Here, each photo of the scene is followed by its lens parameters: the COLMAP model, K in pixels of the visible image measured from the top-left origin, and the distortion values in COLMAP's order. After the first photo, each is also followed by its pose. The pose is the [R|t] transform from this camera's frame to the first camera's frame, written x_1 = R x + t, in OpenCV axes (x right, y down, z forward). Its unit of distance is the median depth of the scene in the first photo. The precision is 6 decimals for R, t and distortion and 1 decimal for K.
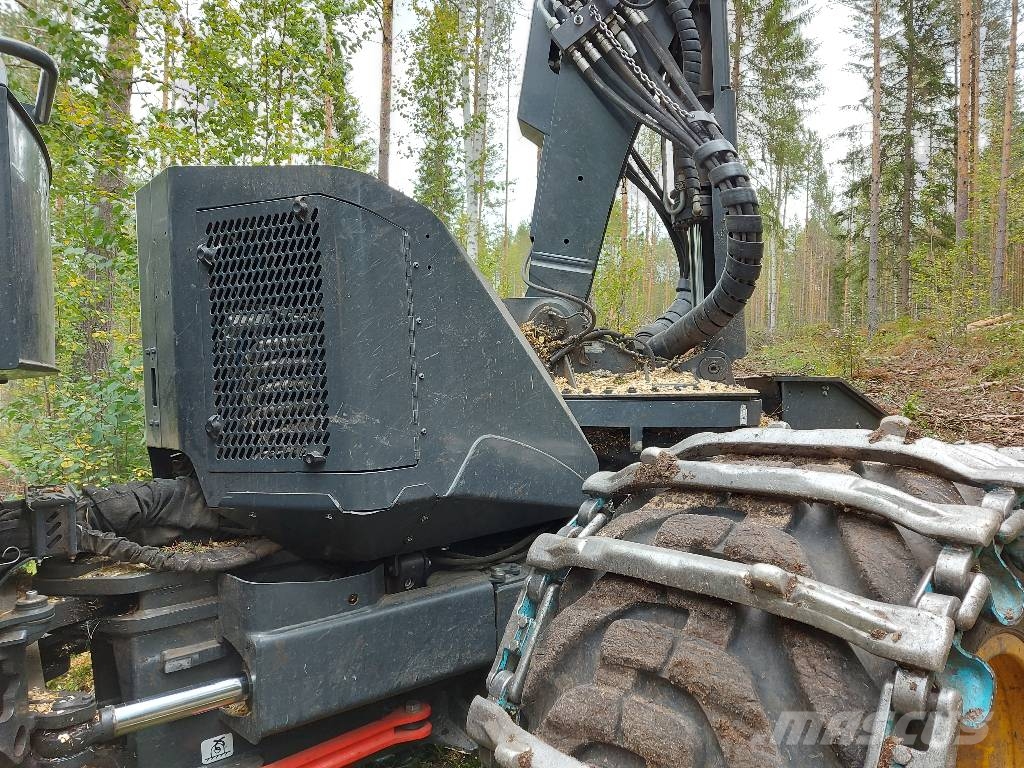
lens RADIAL K [[752.0, 0, 512.0], [0, 752.0, 384.0], [0, 0, 1]] dist [0.120489, -0.112949]
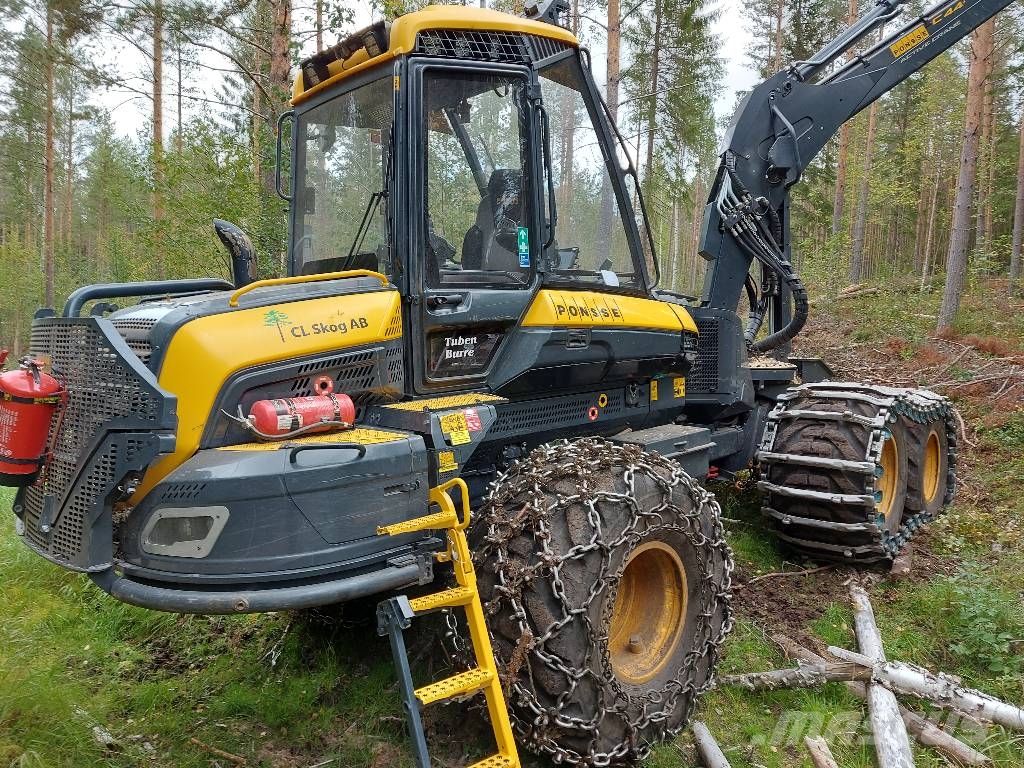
lens RADIAL K [[727.9, 0, 512.0], [0, 727.9, 384.0], [0, 0, 1]] dist [0.121974, -0.132099]
pose [[0.990537, 0.003077, 0.137211, -1.633427], [-0.013827, 0.996900, 0.077456, -0.182860], [-0.136547, -0.078621, 0.987509, -2.252910]]
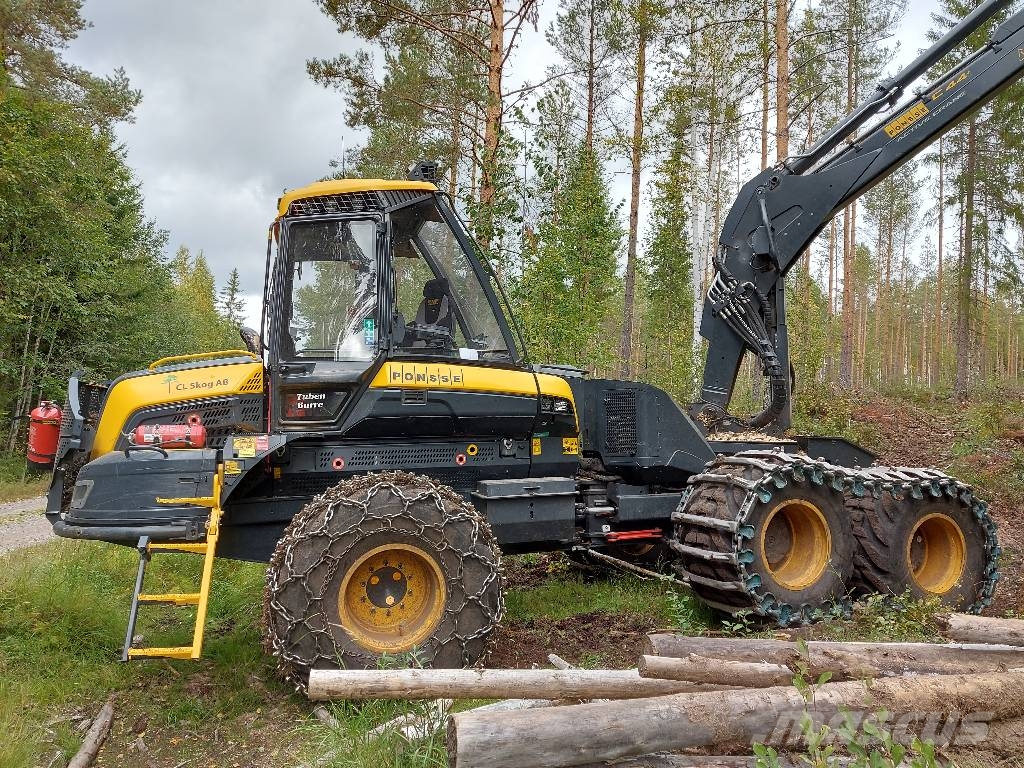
lens RADIAL K [[715.0, 0, 508.1], [0, 715.0, 387.1], [0, 0, 1]] dist [0.089603, -0.126176]
pose [[0.946138, 0.005062, -0.323723, 0.333136], [-0.023455, 0.998322, -0.052939, -0.035923], [0.322912, 0.057681, 0.944670, -2.754744]]
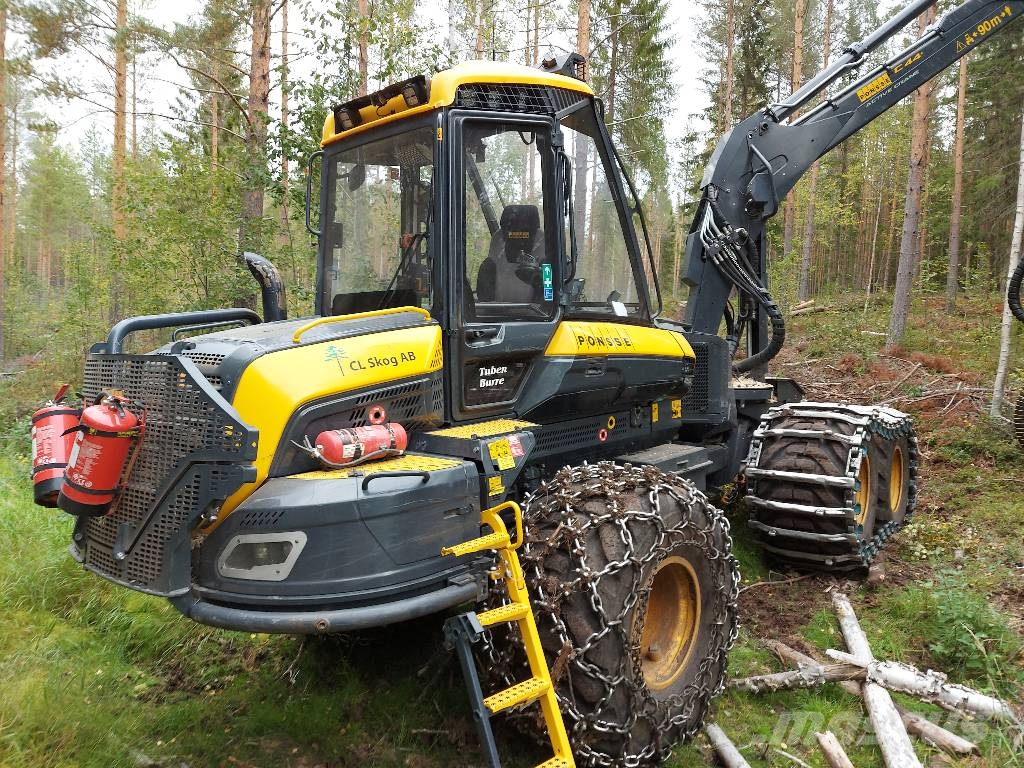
lens RADIAL K [[729.5, 0, 512.9], [0, 729.5, 382.1], [0, 0, 1]] dist [0.115437, -0.132820]
pose [[0.979025, 0.002048, 0.203730, -1.898204], [-0.014086, 0.998237, 0.057656, -0.238344], [-0.203253, -0.059316, 0.977328, -2.360564]]
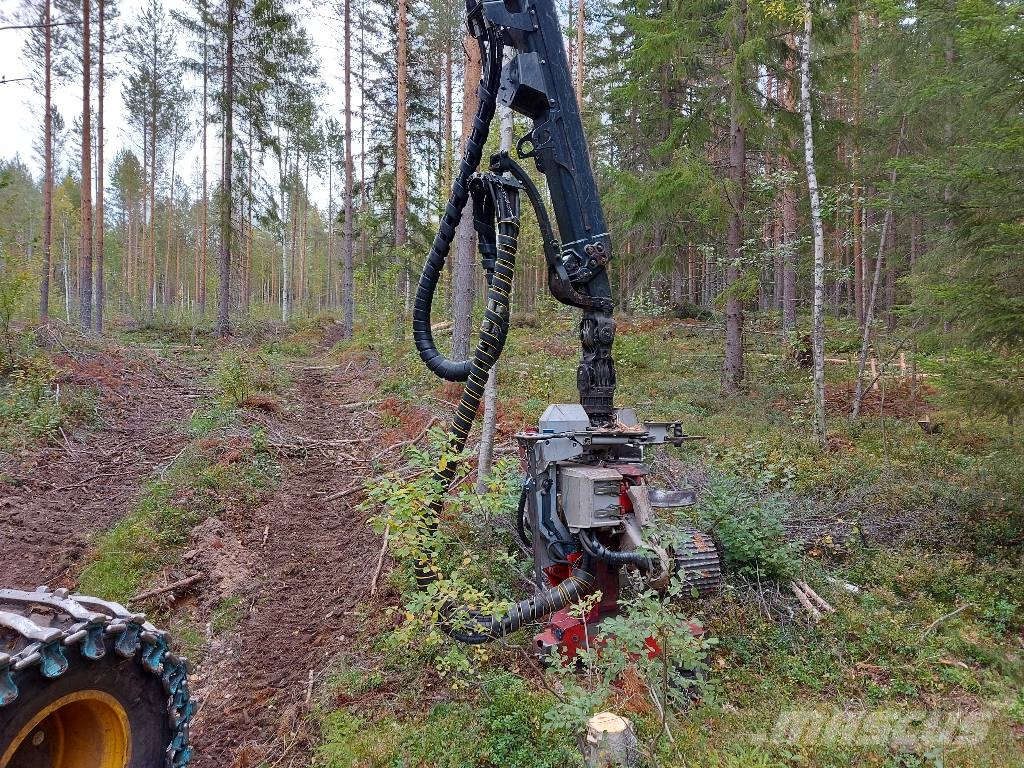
lens RADIAL K [[752.0, 0, 512.0], [0, 752.0, 384.0], [0, 0, 1]] dist [0.120489, -0.112949]
pose [[0.837382, -0.023770, 0.546101, 1.014028], [0.004922, 0.999341, 0.035951, -0.459447], [-0.546596, -0.027416, 0.836947, -0.697583]]
